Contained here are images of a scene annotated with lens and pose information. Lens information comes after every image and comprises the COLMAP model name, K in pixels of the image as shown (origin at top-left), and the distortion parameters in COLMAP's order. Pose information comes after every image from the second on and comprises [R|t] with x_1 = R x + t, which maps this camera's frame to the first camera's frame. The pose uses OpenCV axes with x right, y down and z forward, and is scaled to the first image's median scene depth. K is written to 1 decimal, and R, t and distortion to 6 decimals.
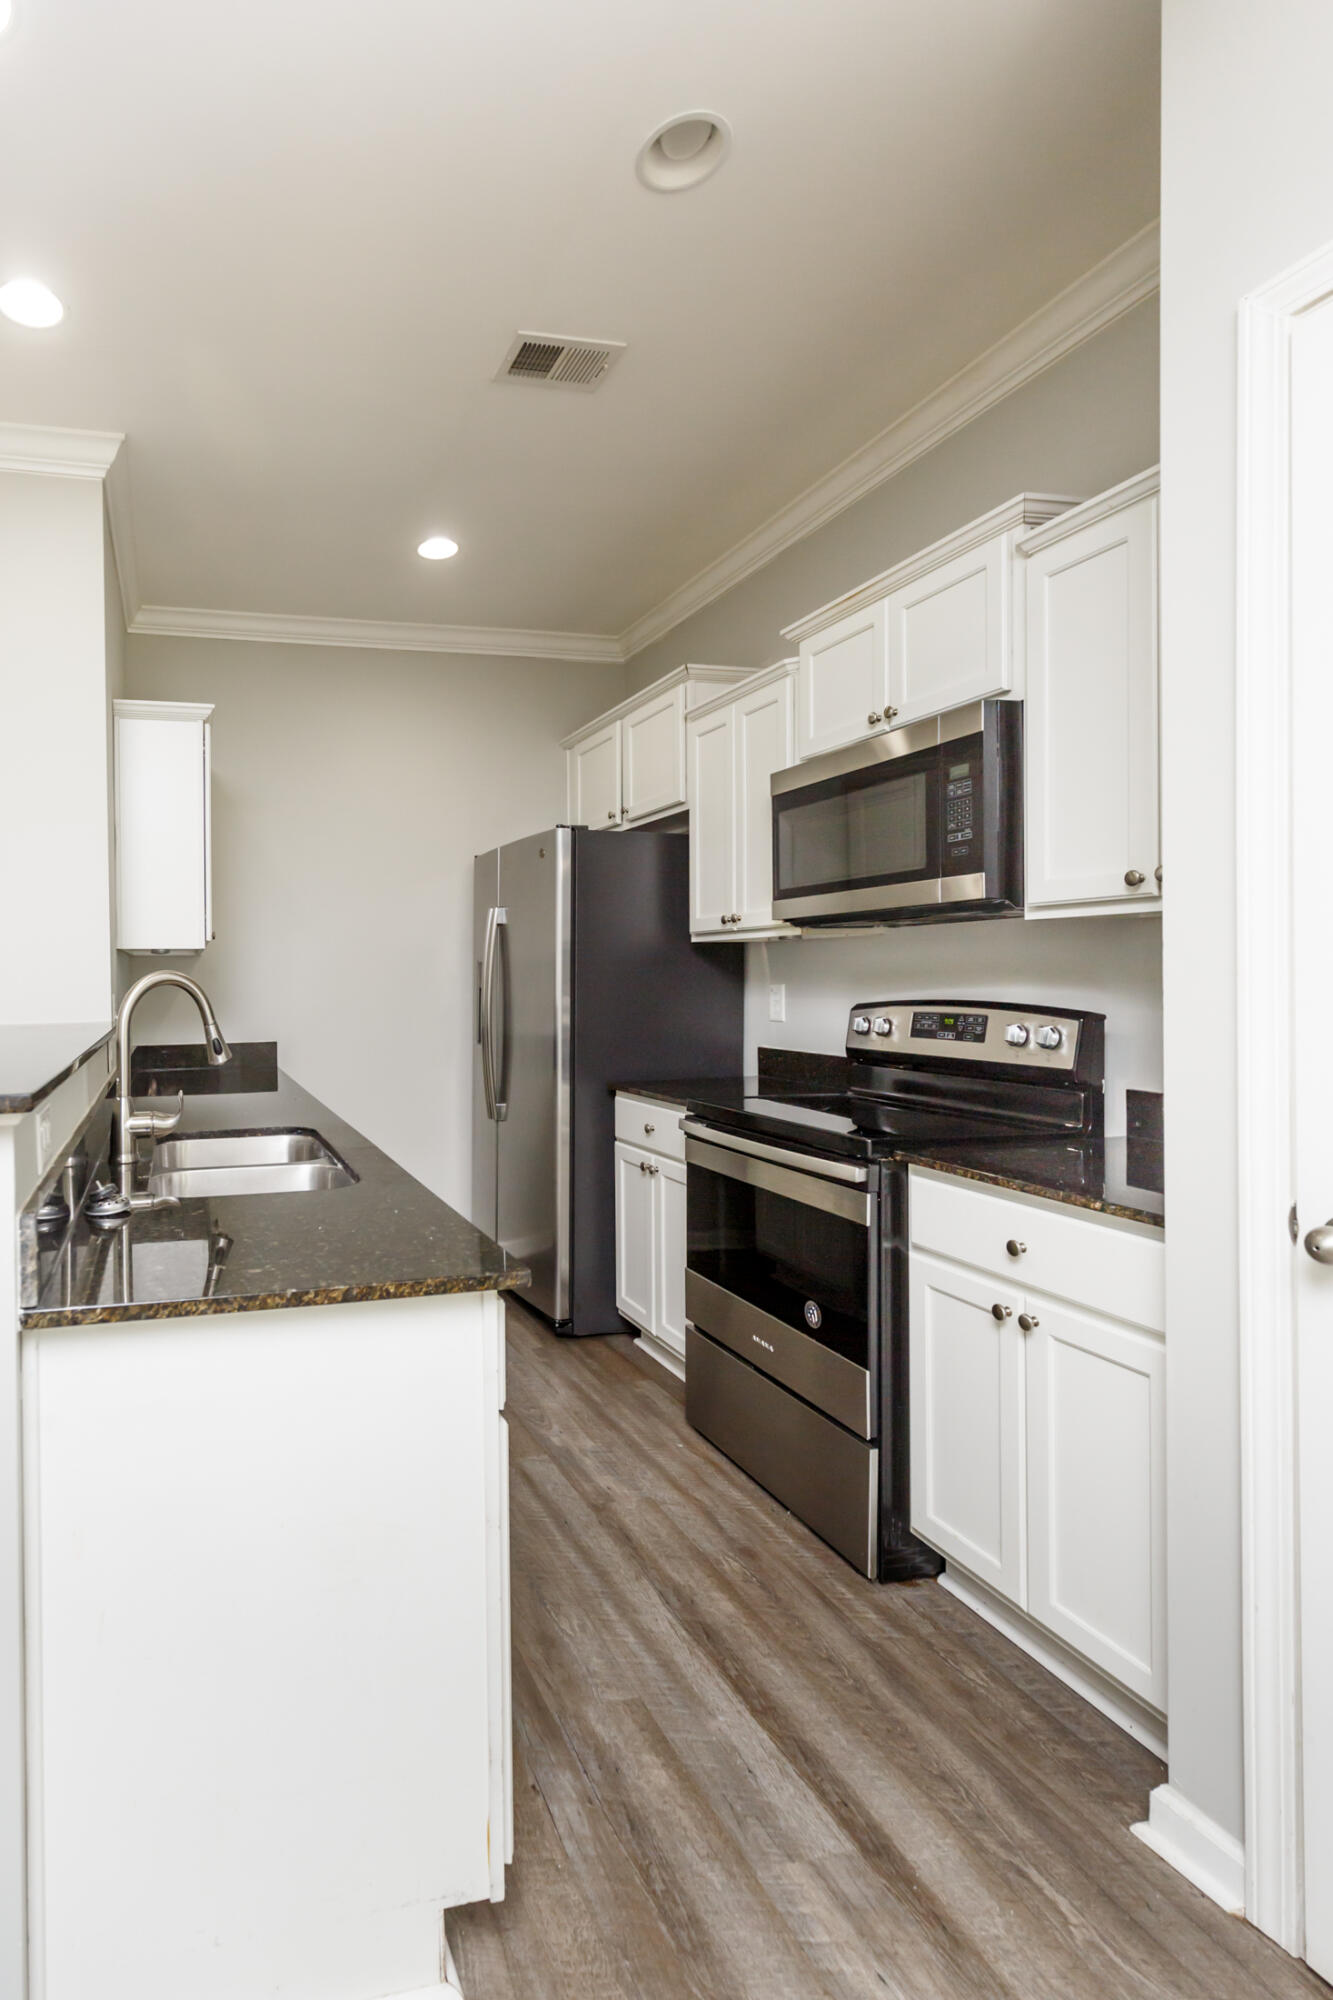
lens RADIAL K [[957.0, 0, 502.2], [0, 957.0, 1000.2], [0, 0, 1]] dist [-0.001194, 0.000144]
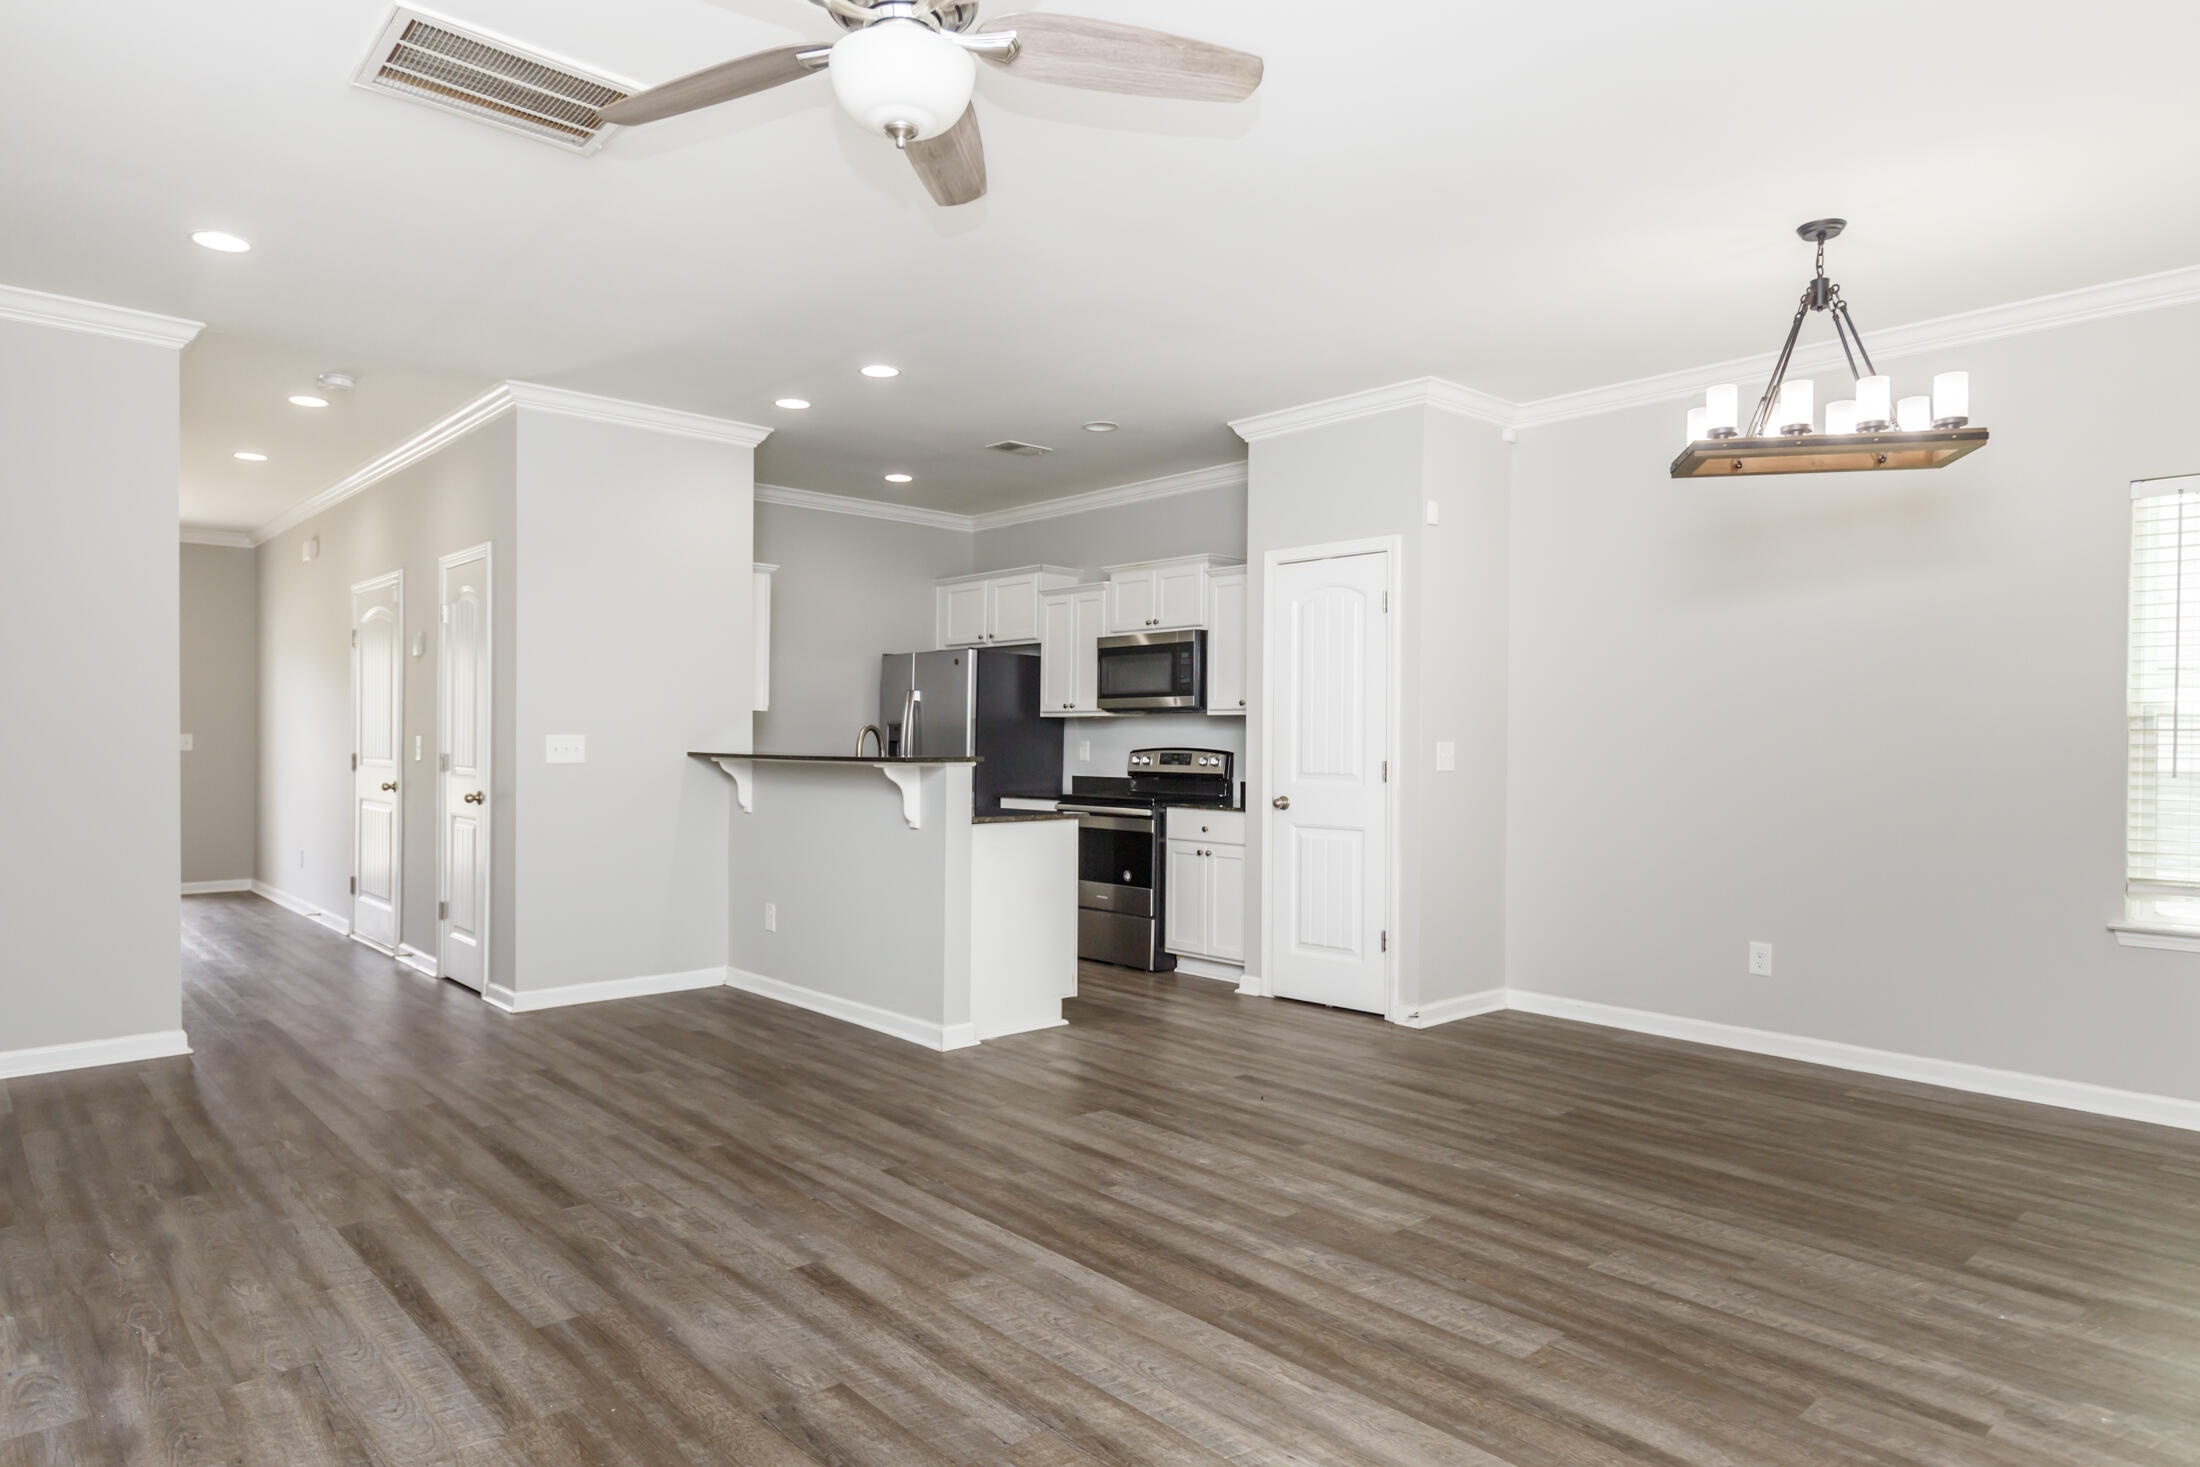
lens RADIAL K [[1304.4, 0, 1046.8], [0, 1304.4, 743.1], [0, 0, 1]] dist [-0.002579, -0.000445]
pose [[0.924846, 0.025041, 0.379516, -1.085849], [-0.013428, 0.999358, -0.033215, 0.105826], [-0.380104, 0.025623, 0.924589, -1.909732]]
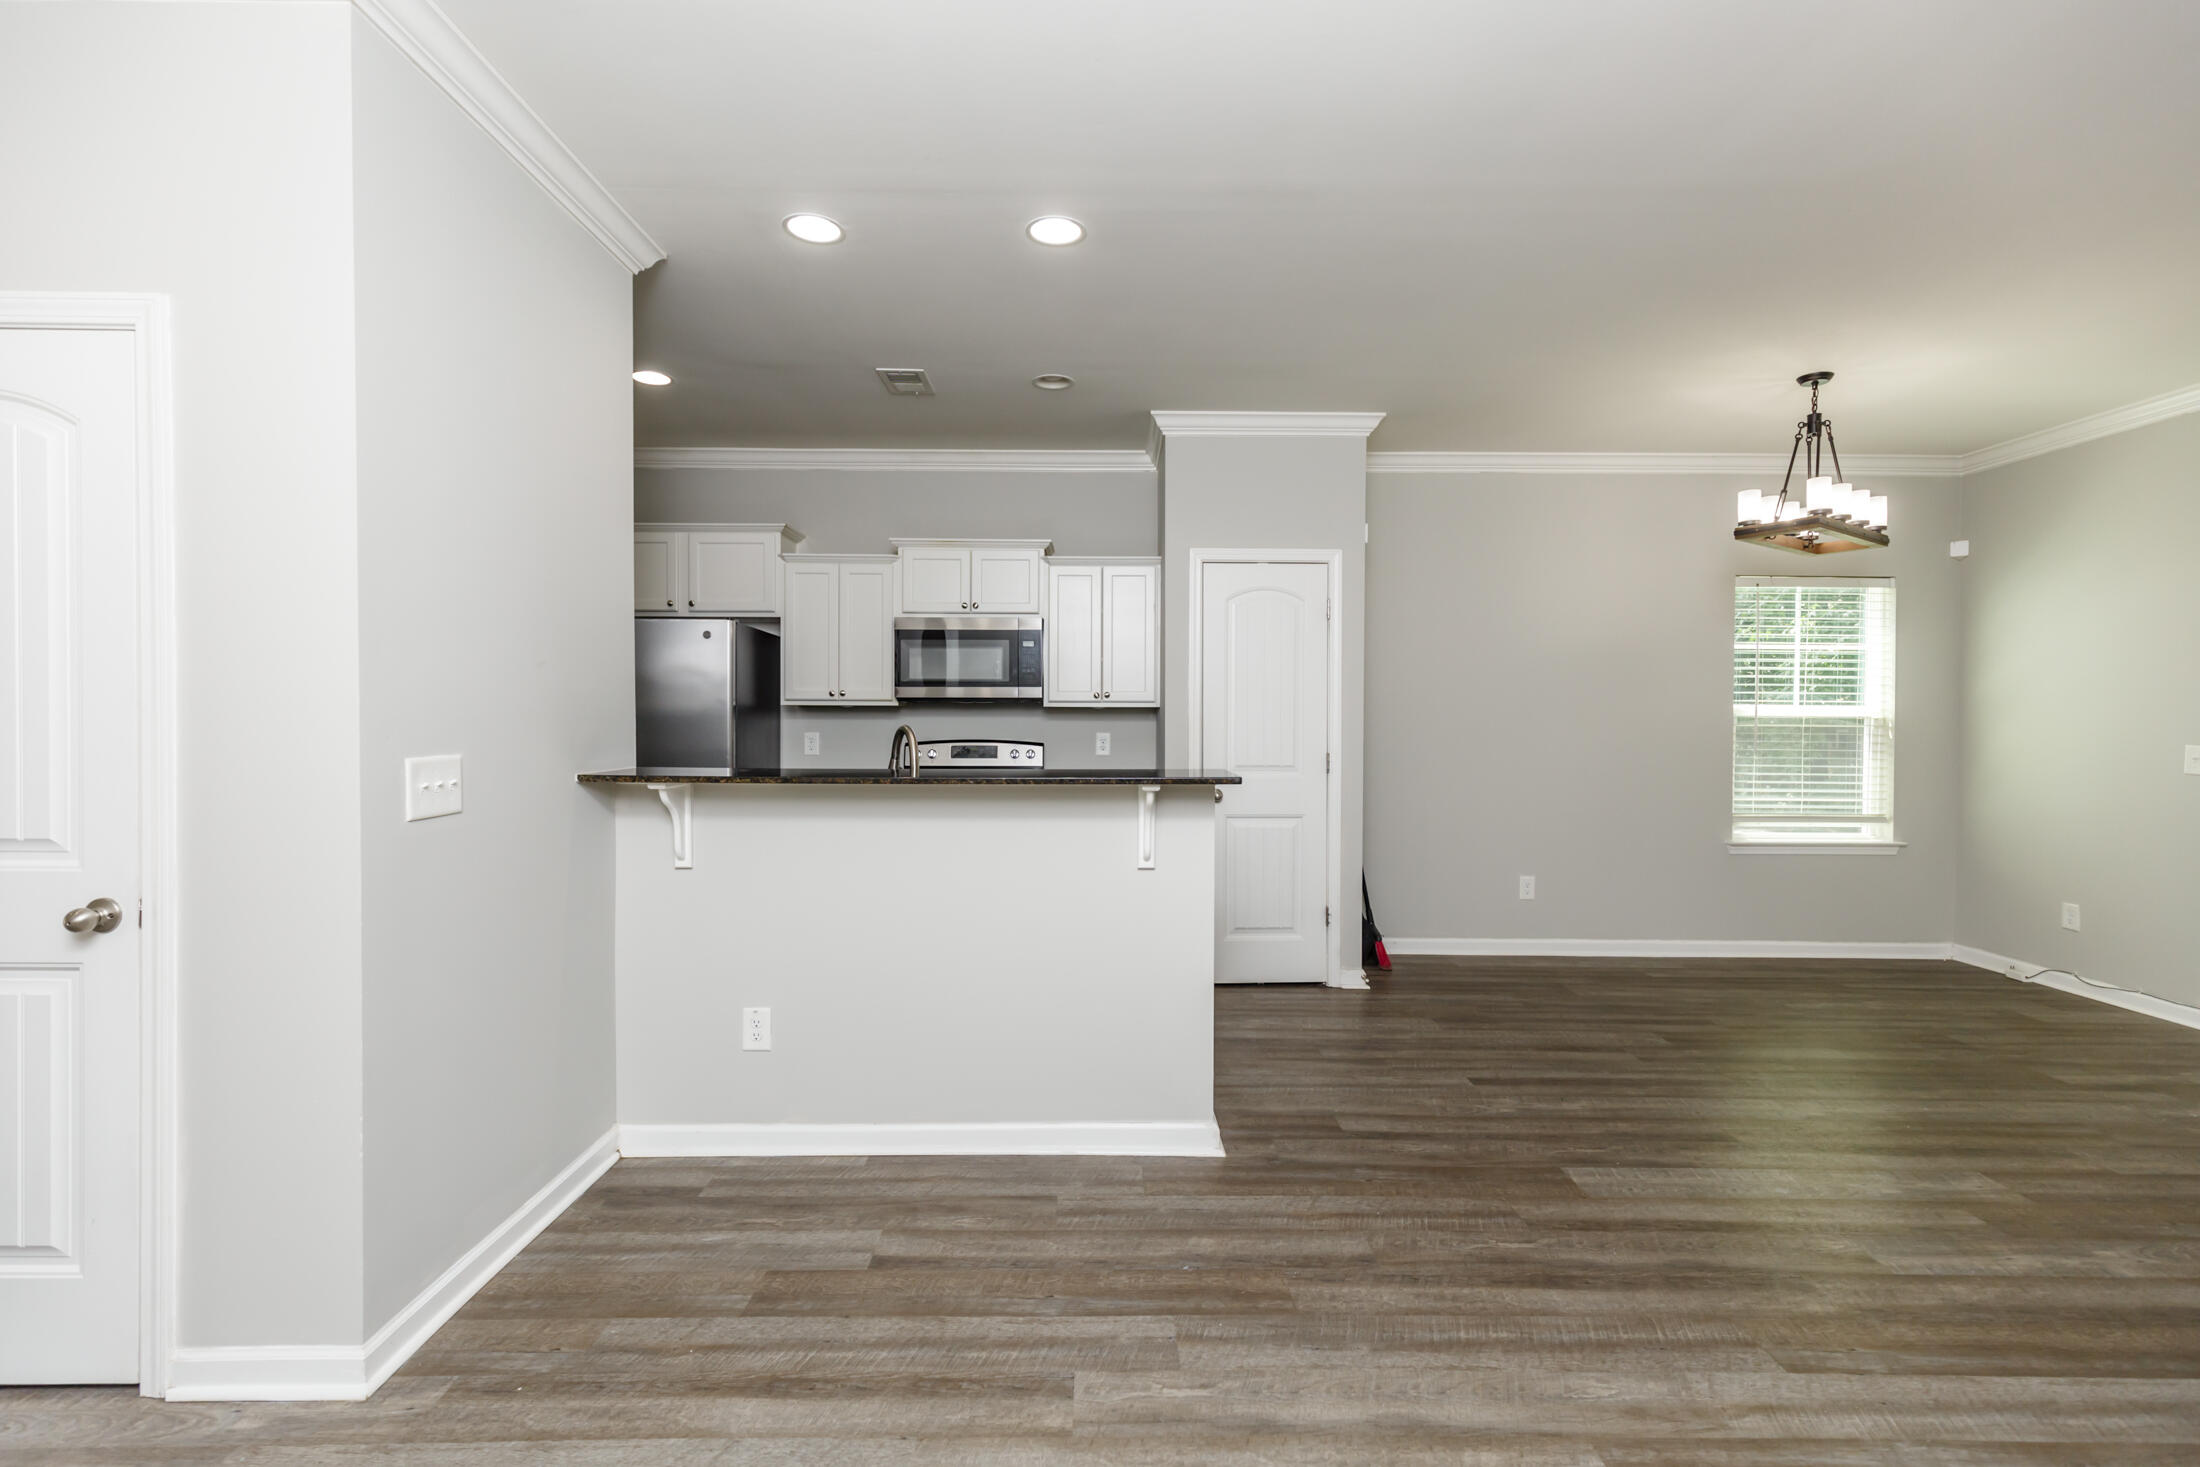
lens RADIAL K [[991.4, 0, 1106.7], [0, 991.4, 725.7], [0, 0, 1]] dist [0.003934, 0.000421]
pose [[0.315804, 0.008997, 0.948782, -1.704992], [0.018225, 0.999713, -0.015546, 0.009448], [-0.948650, 0.022201, 0.315549, 0.021257]]
